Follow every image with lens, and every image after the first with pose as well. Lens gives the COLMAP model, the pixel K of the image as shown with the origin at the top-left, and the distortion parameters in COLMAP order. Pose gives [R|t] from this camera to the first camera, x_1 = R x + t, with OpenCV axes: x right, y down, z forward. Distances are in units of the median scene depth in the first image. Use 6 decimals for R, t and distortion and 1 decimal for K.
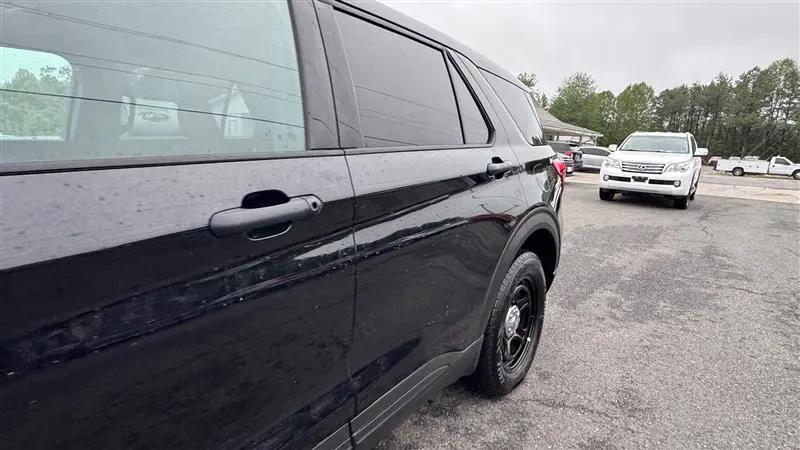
lens RADIAL K [[423.9, 0, 396.4], [0, 423.9, 224.8], [0, 0, 1]] dist [-0.003220, 0.000647]
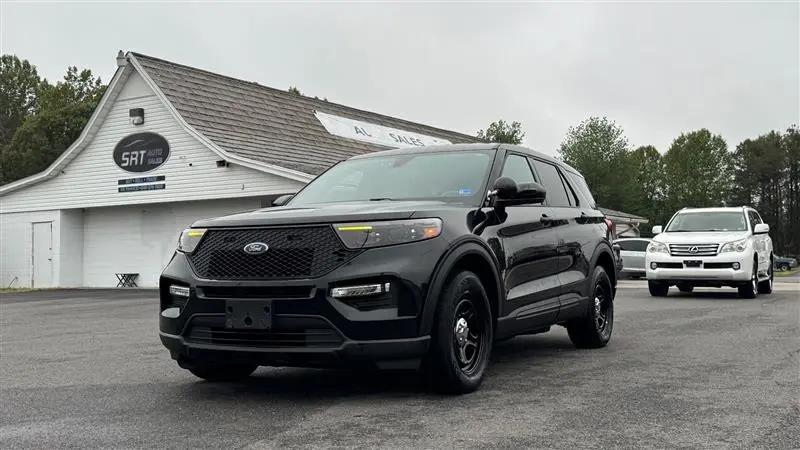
lens RADIAL K [[874.6, 0, 400.9], [0, 874.6, 222.4], [0, 0, 1]] dist [0.132981, 0.000000]
pose [[0.984789, -0.044317, 0.168005, -0.236577], [0.081363, 0.971981, -0.220529, 0.132710], [-0.153525, 0.230844, 0.960802, -0.518221]]
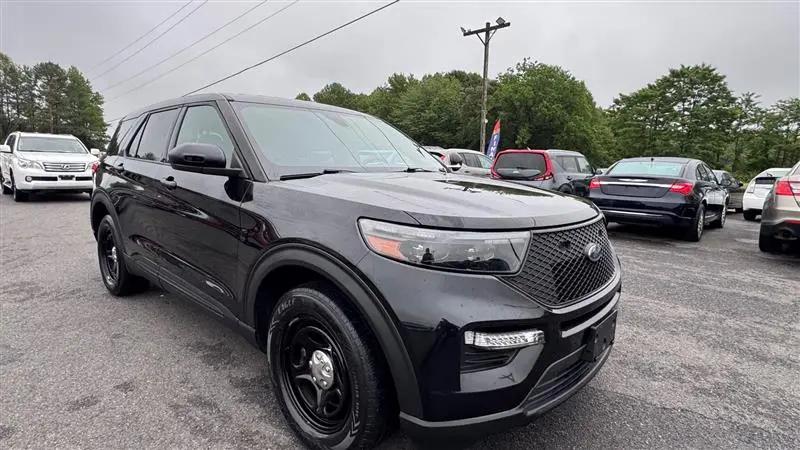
lens RADIAL K [[423.9, 0, 399.8], [0, 423.9, 223.6], [0, 0, 1]] dist [-0.003220, 0.000647]
pose [[0.090878, -0.181518, 0.979179, -0.421621], [0.167831, 0.971976, 0.164606, -0.023735], [-0.981618, 0.149378, 0.118796, 0.022711]]
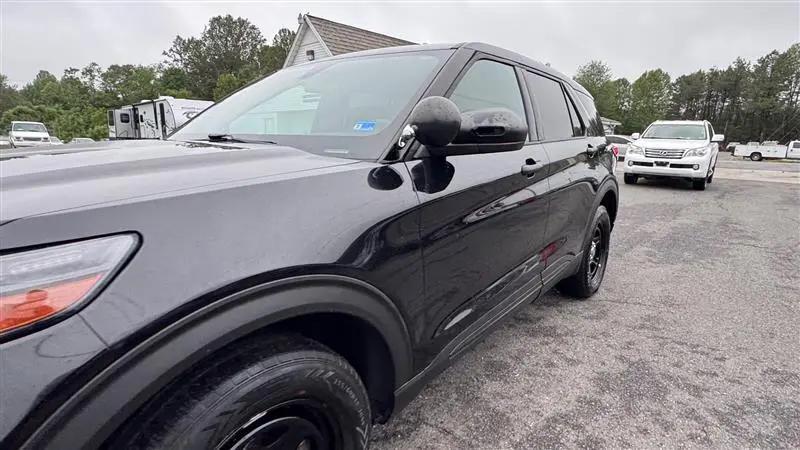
lens RADIAL K [[423.9, 0, 400.0], [0, 423.9, 223.8], [0, 0, 1]] dist [-0.003220, 0.000647]
pose [[0.999595, -0.016951, -0.022837, -0.081434], [0.017282, 0.999747, 0.014398, 0.019960], [0.022587, -0.014787, 0.999636, -0.117554]]
